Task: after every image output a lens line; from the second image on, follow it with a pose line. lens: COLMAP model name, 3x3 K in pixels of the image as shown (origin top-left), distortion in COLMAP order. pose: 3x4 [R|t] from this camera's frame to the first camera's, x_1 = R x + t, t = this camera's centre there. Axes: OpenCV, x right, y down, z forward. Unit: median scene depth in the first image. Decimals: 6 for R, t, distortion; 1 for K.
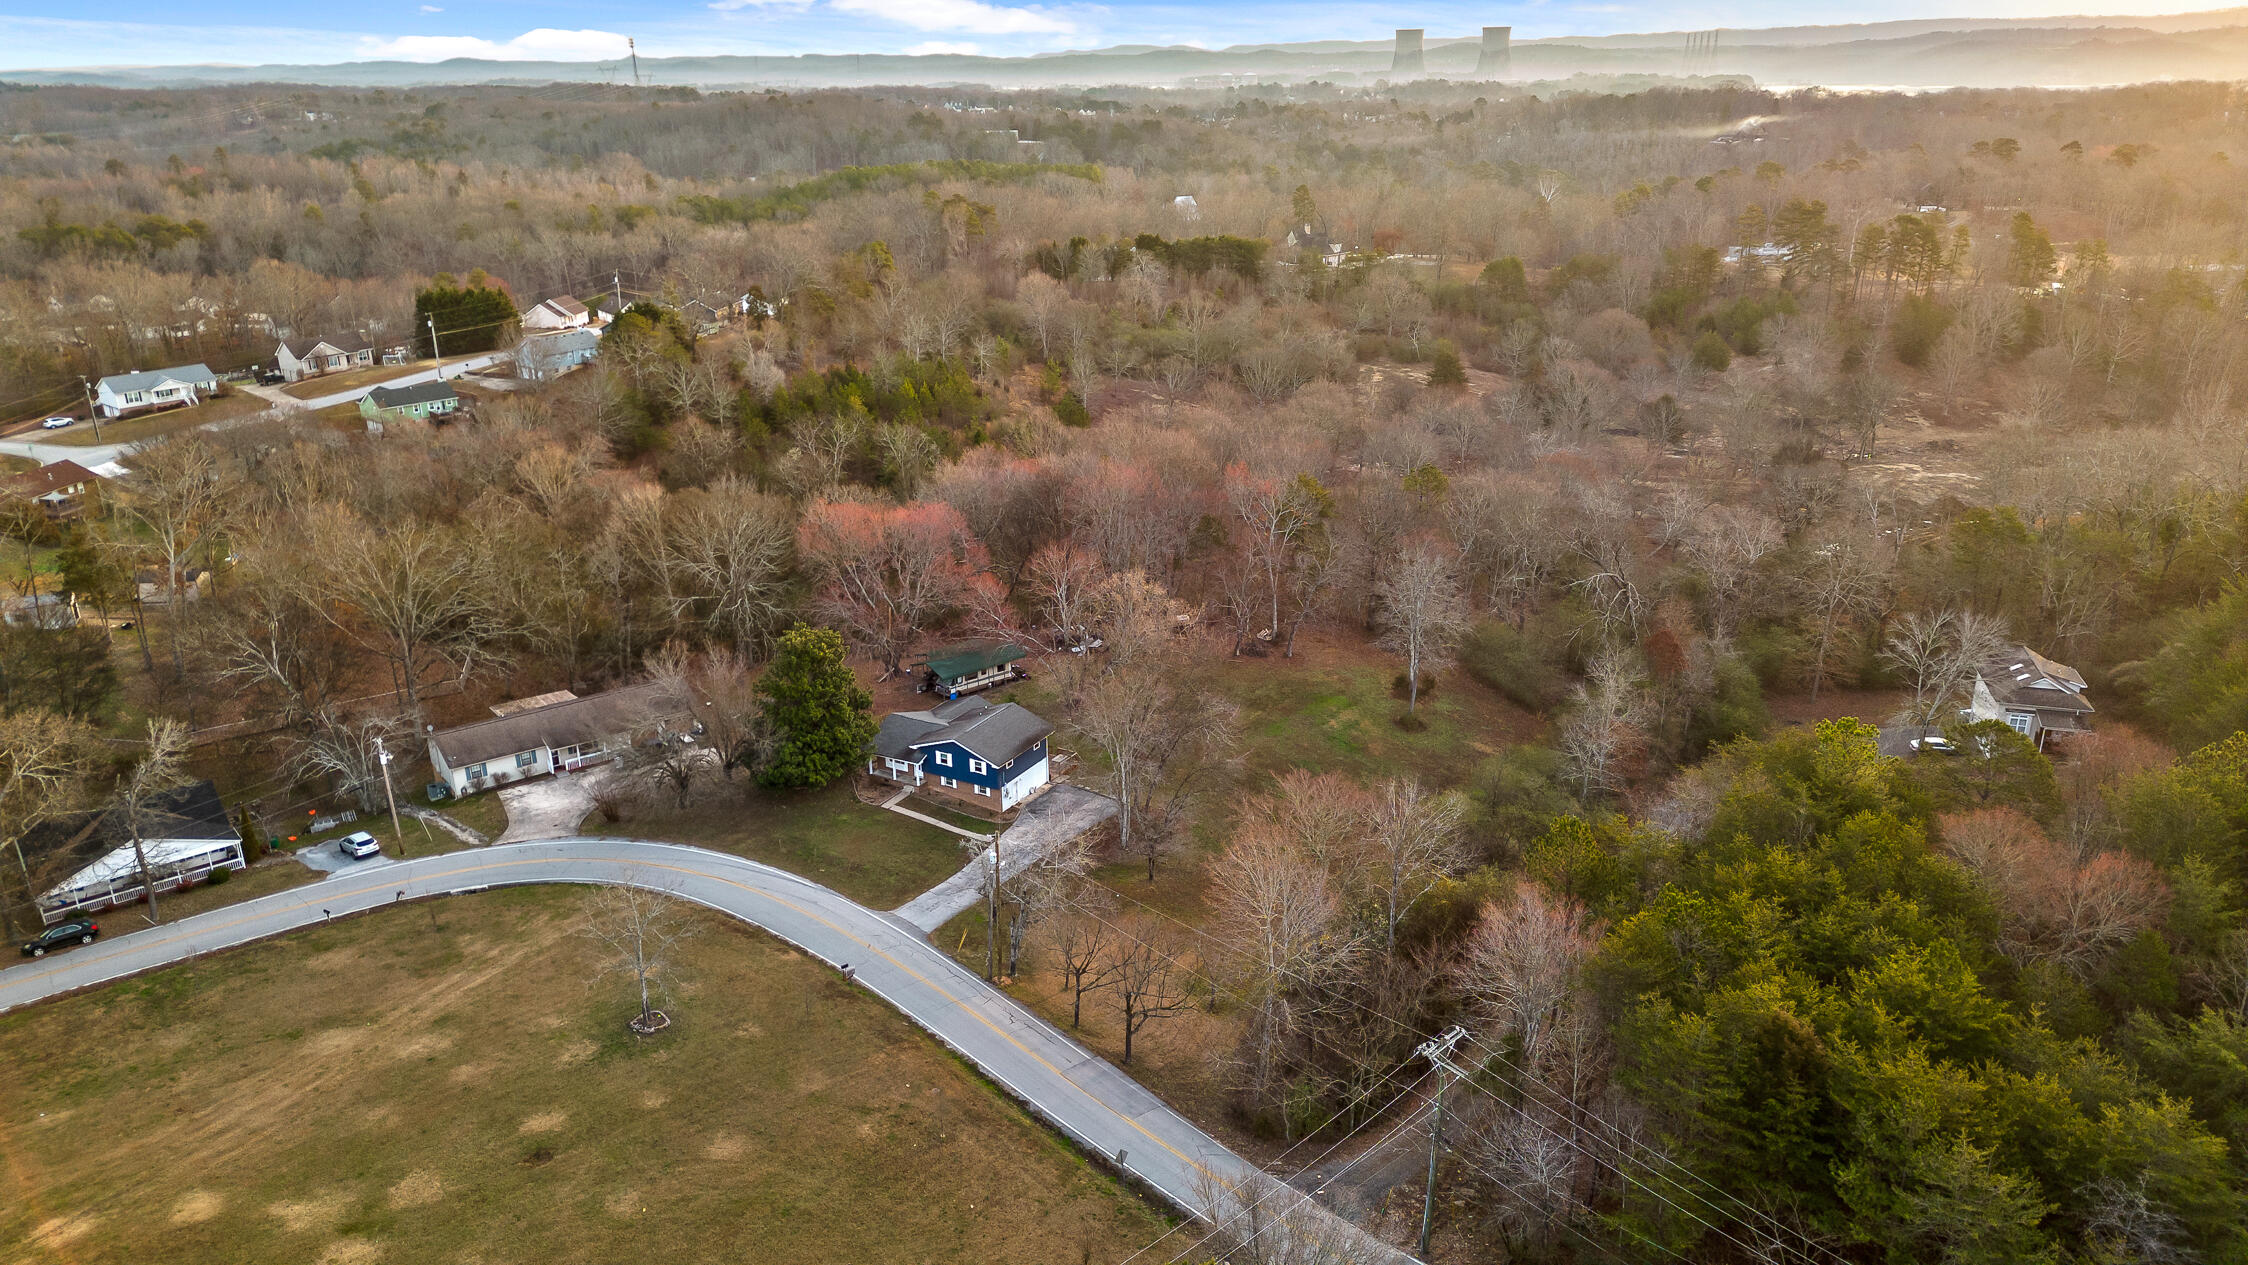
lens RADIAL K [[1569.8, 0, 1118.6], [0, 1569.8, 645.8], [0, 0, 1]] dist [0.083014, -0.076920]
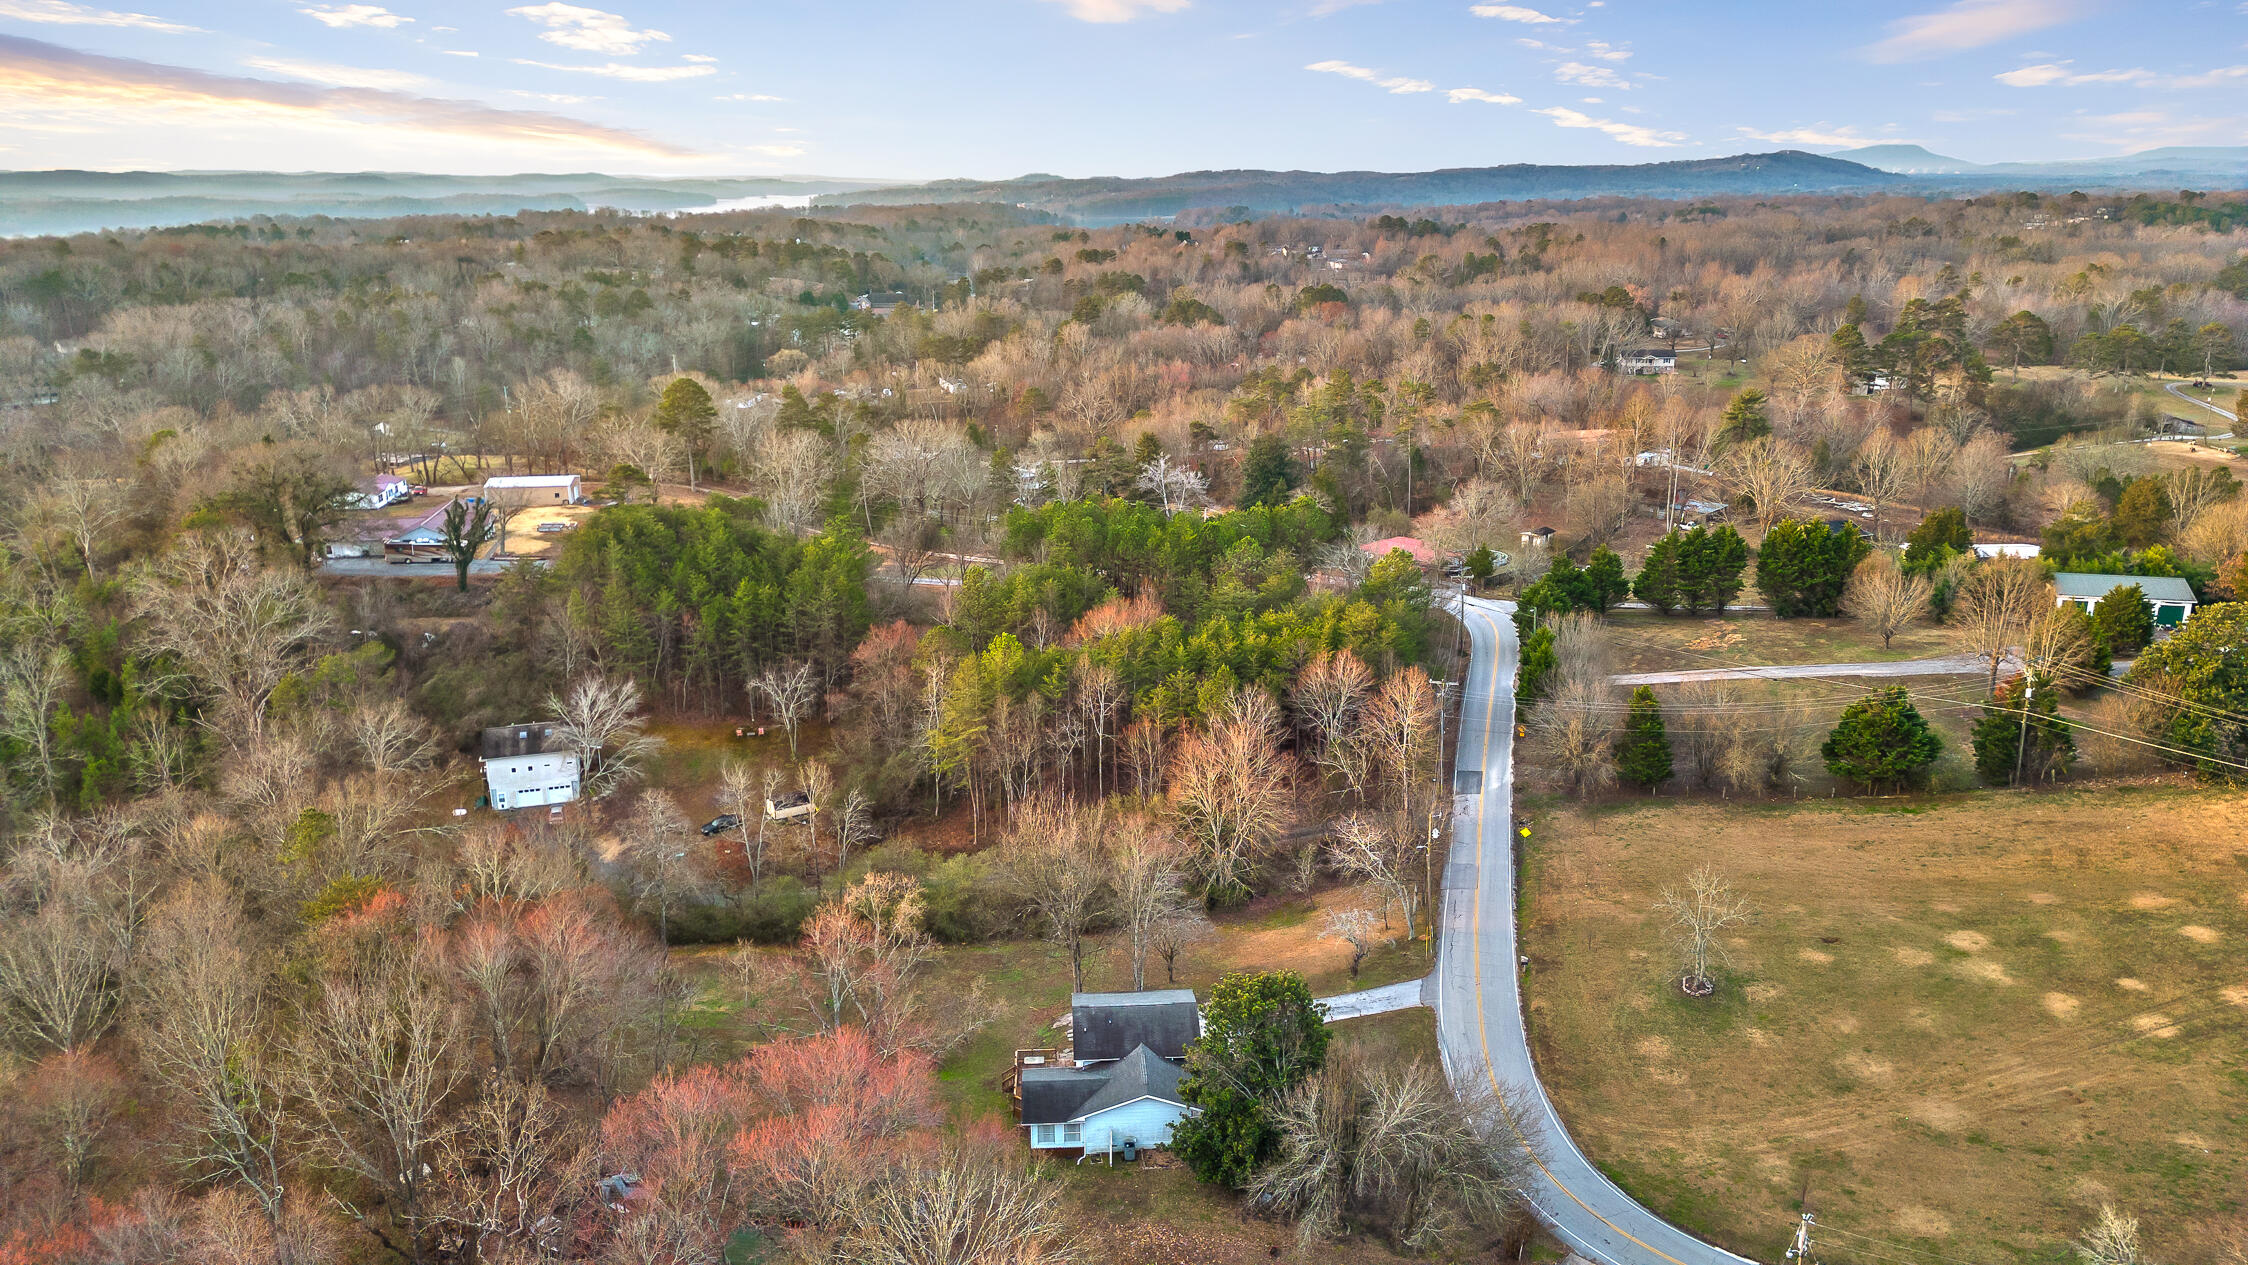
lens RADIAL K [[1569.8, 0, 1079.3], [0, 1569.8, 587.2], [0, 0, 1]] dist [0.083014, -0.076920]
pose [[-0.520584, -0.192057, 0.831929, -0.604872], [0.329336, 0.853801, 0.403190, -0.413186], [-0.787737, 0.483879, -0.381224, 1.005575]]
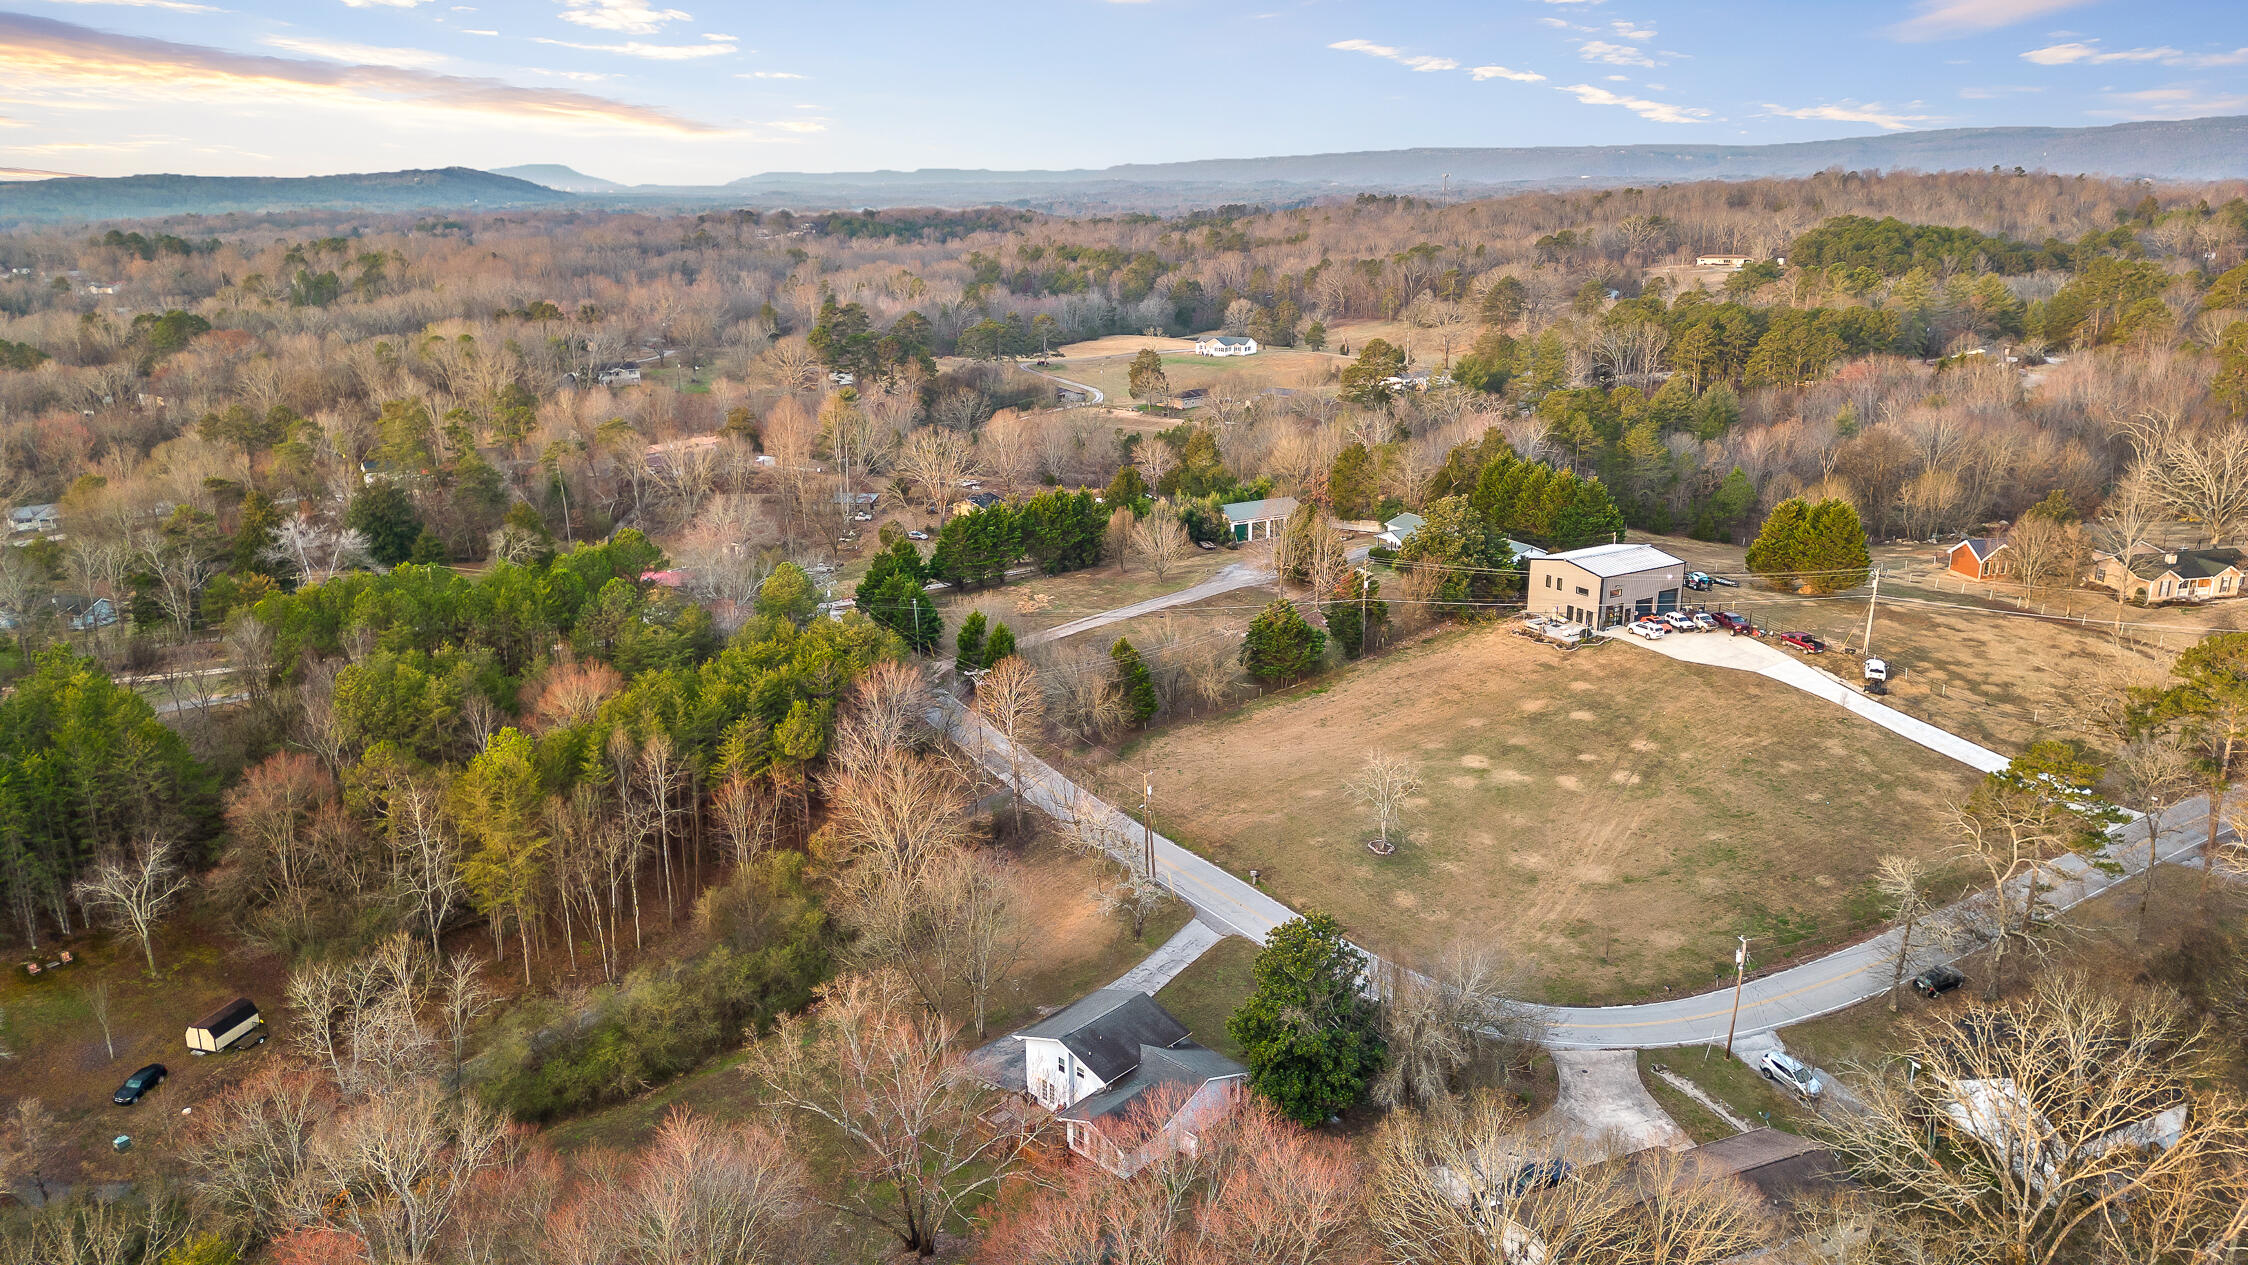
lens RADIAL K [[1569.8, 0, 1108.4], [0, 1569.8, 619.8], [0, 0, 1]] dist [0.083014, -0.076920]
pose [[-0.969337, -0.043182, 0.241912, -0.229237], [0.110211, 0.803484, 0.585036, -0.517533], [-0.219635, 0.593758, -0.774087, 1.250355]]
